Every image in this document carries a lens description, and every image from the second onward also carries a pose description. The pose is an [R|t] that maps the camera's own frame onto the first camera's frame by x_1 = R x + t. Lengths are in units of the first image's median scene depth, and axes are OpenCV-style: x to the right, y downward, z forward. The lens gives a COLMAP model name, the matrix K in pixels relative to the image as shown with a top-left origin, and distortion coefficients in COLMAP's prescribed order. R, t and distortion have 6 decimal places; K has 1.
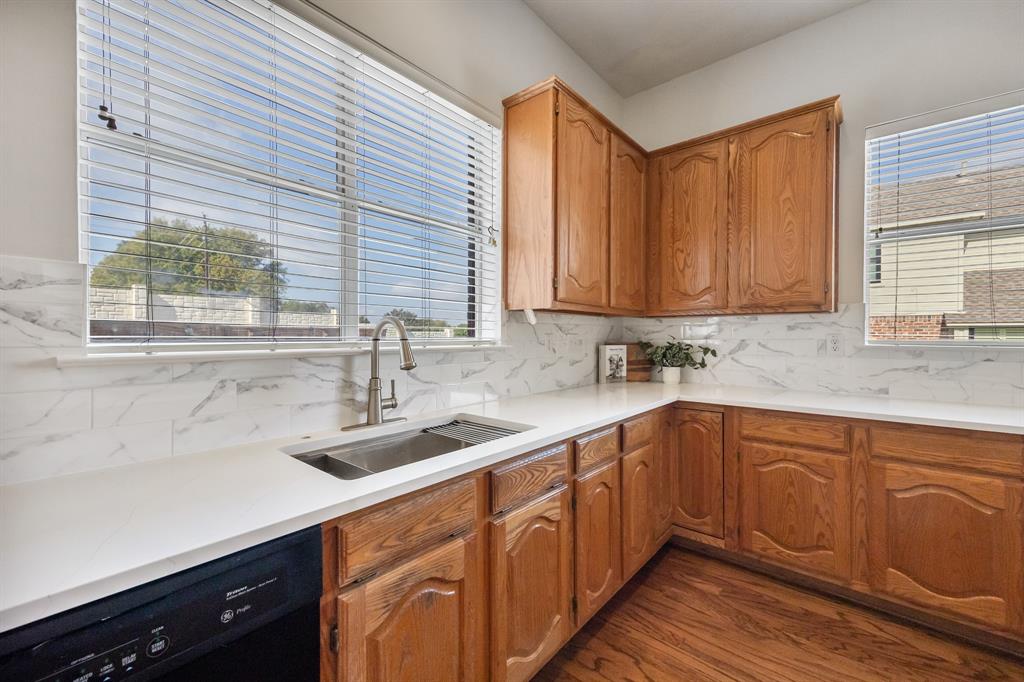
lens RADIAL K [[410.8, 0, 511.0], [0, 410.8, 336.2], [0, 0, 1]] dist [0.010439, -0.000422]
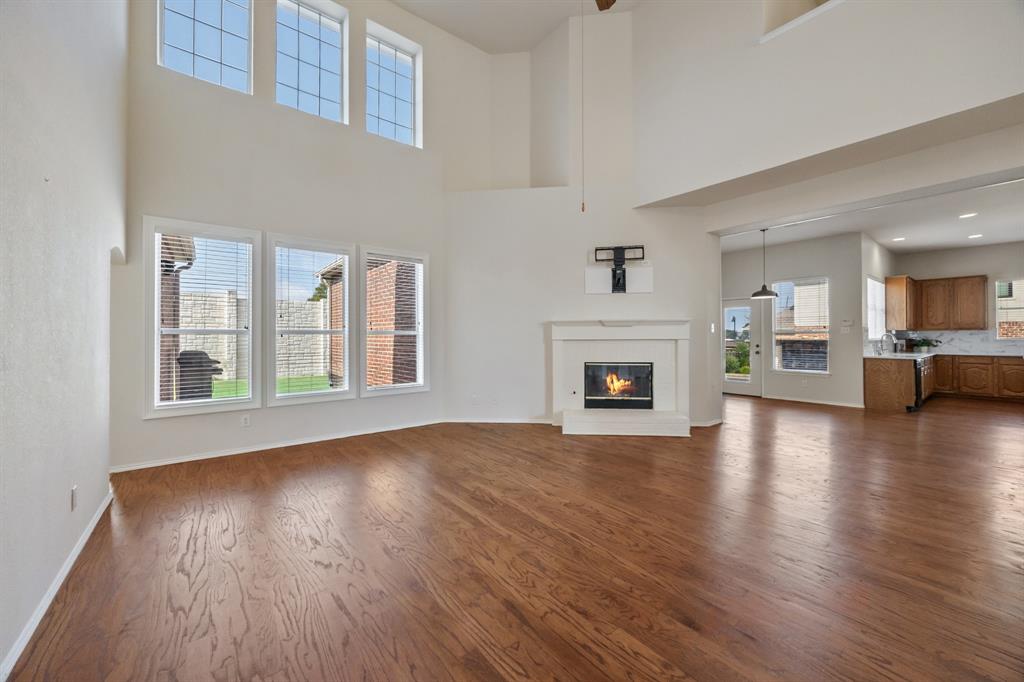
lens RADIAL K [[393.2, 0, 507.9], [0, 393.2, 333.6], [0, 0, 1]] dist [-0.001819, -0.000382]
pose [[0.981199, -0.005036, -0.192932, -2.809964], [0.003178, 0.999946, -0.009941, -0.006185], [0.192971, 0.009141, 0.981162, -3.338985]]
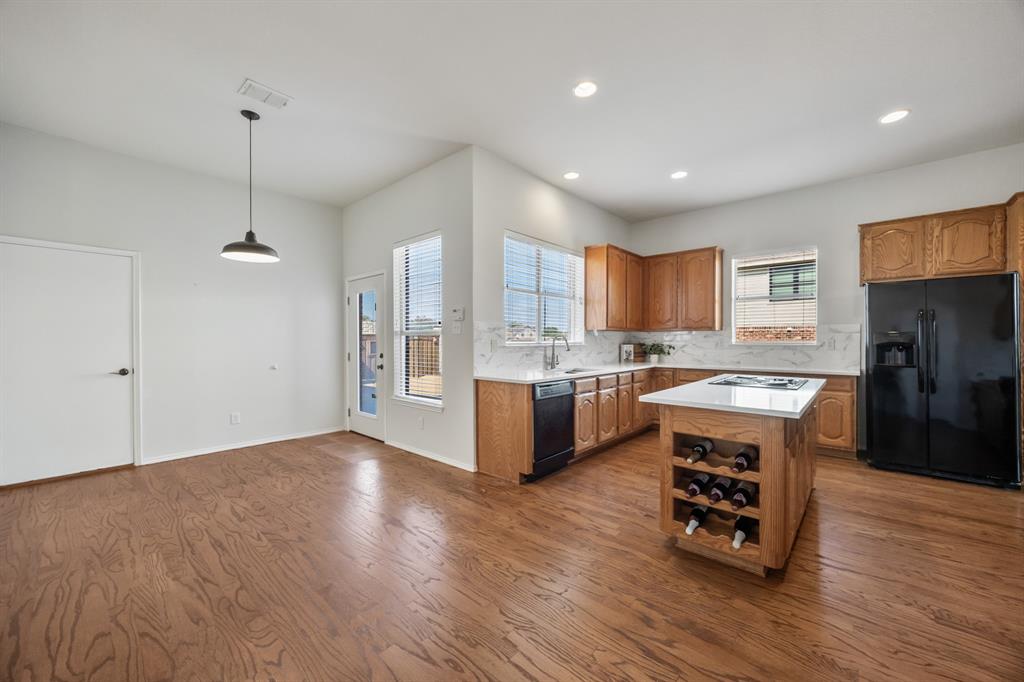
lens RADIAL K [[393.2, 0, 513.8], [0, 393.2, 341.7], [0, 0, 1]] dist [-0.001819, -0.000382]
pose [[0.999953, -0.002037, -0.009437, -0.427459], [0.002055, 0.999996, 0.001857, 0.001595], [0.009433, -0.001877, 0.999954, -1.393640]]
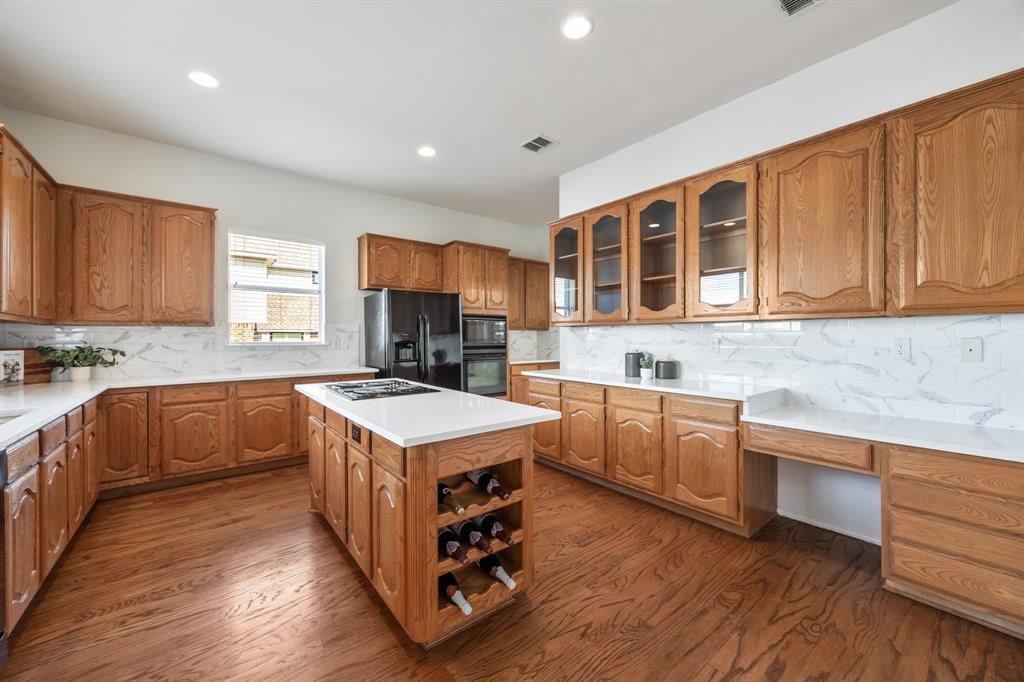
lens RADIAL K [[393.2, 0, 521.1], [0, 393.2, 336.3], [0, 0, 1]] dist [-0.001819, -0.000382]
pose [[0.164990, -0.000274, 0.986295, -0.682065], [0.005877, 0.999982, -0.000705, -0.008115], [-0.986278, 0.005913, 0.164989, -0.590792]]
